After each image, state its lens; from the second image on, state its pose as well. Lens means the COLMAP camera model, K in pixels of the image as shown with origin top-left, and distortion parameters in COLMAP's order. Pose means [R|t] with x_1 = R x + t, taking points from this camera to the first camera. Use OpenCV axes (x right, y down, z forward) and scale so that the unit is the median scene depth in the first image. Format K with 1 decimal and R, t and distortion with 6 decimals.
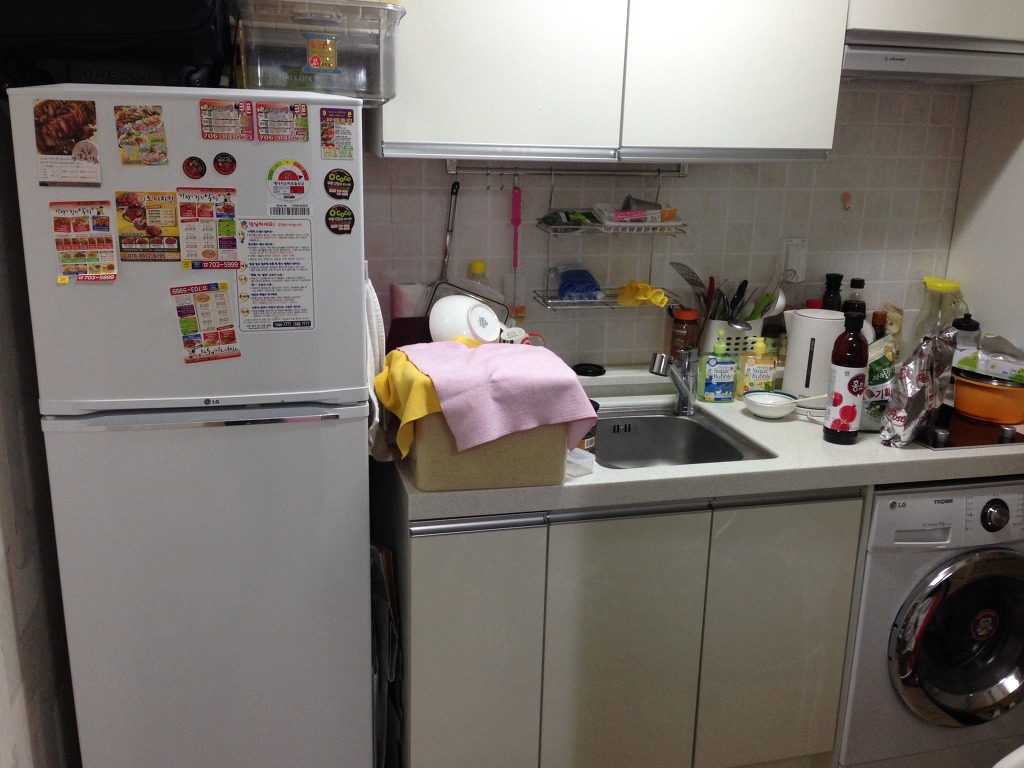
lens RADIAL K [[943.3, 0, 512.1], [0, 943.3, 389.0], [0, 0, 1]] dist [0.104754, -0.171261]
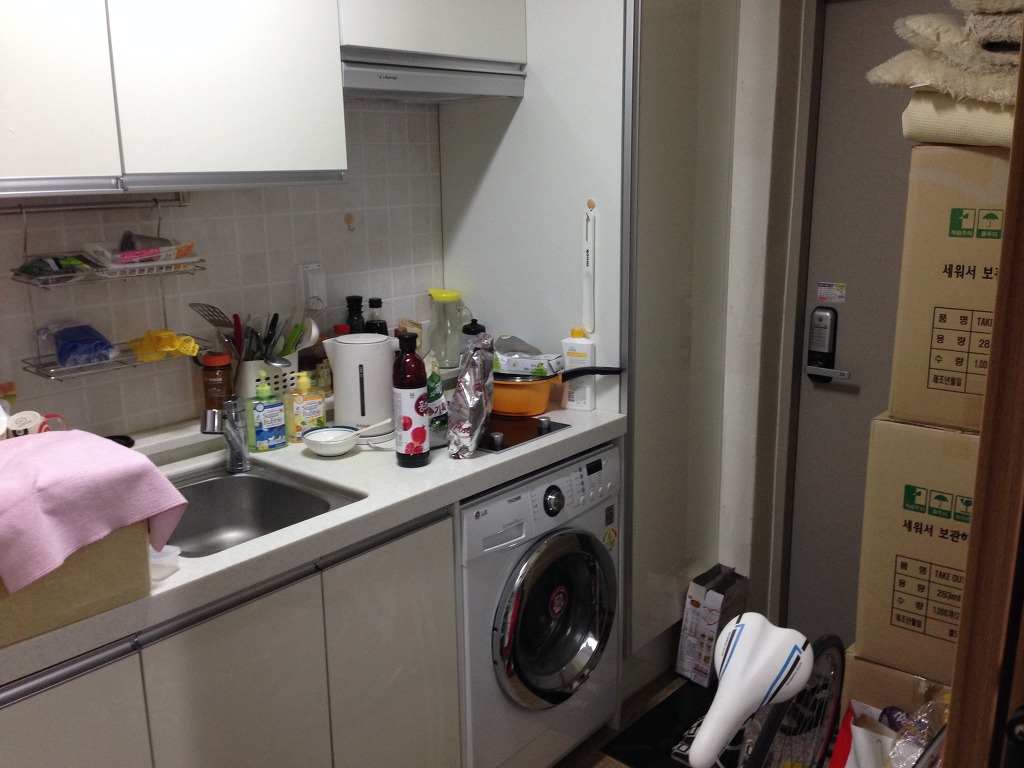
lens RADIAL K [[943.3, 0, 512.1], [0, 943.3, 389.0], [0, 0, 1]] dist [0.104754, -0.171261]
pose [[0.819585, -0.171124, 0.546807, -0.087776], [0.183605, 0.982470, 0.032268, -0.032377], [-0.542743, 0.073950, 0.836637, 0.117660]]
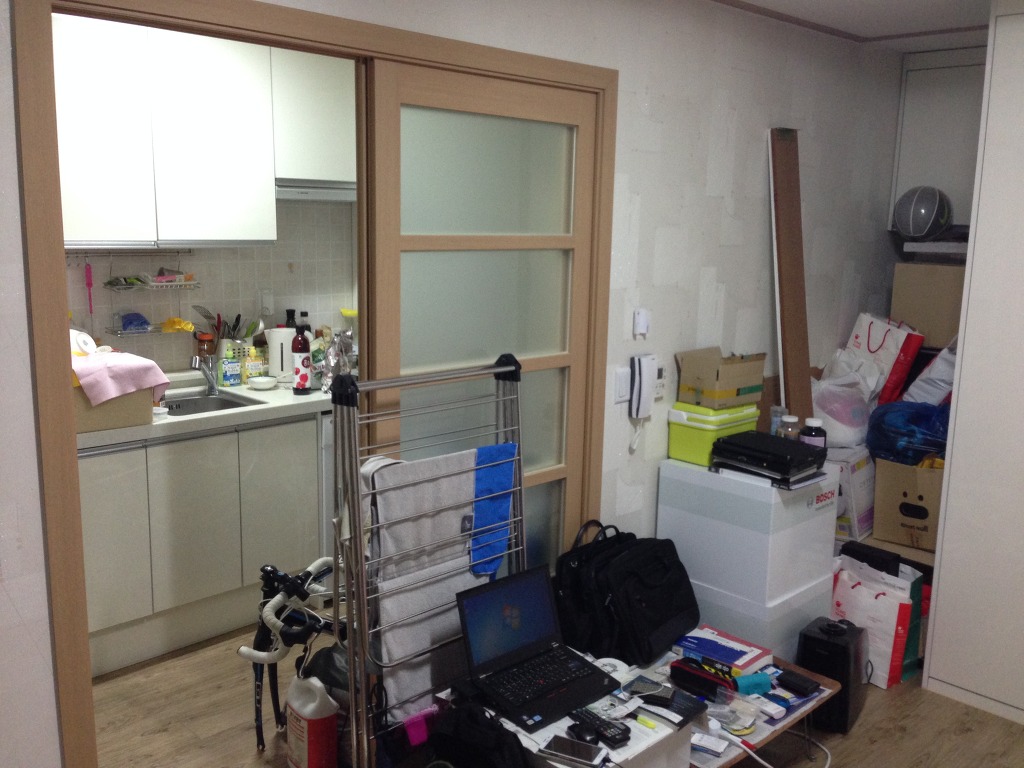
lens RADIAL K [[937.0, 0, 513.1], [0, 937.0, 386.4], [0, 0, 1]] dist [0.128117, -0.230747]
pose [[0.861771, -0.098613, 0.497620, -0.203477], [0.136502, 0.989822, -0.040240, 0.160754], [-0.488587, 0.102604, 0.866461, -0.754721]]
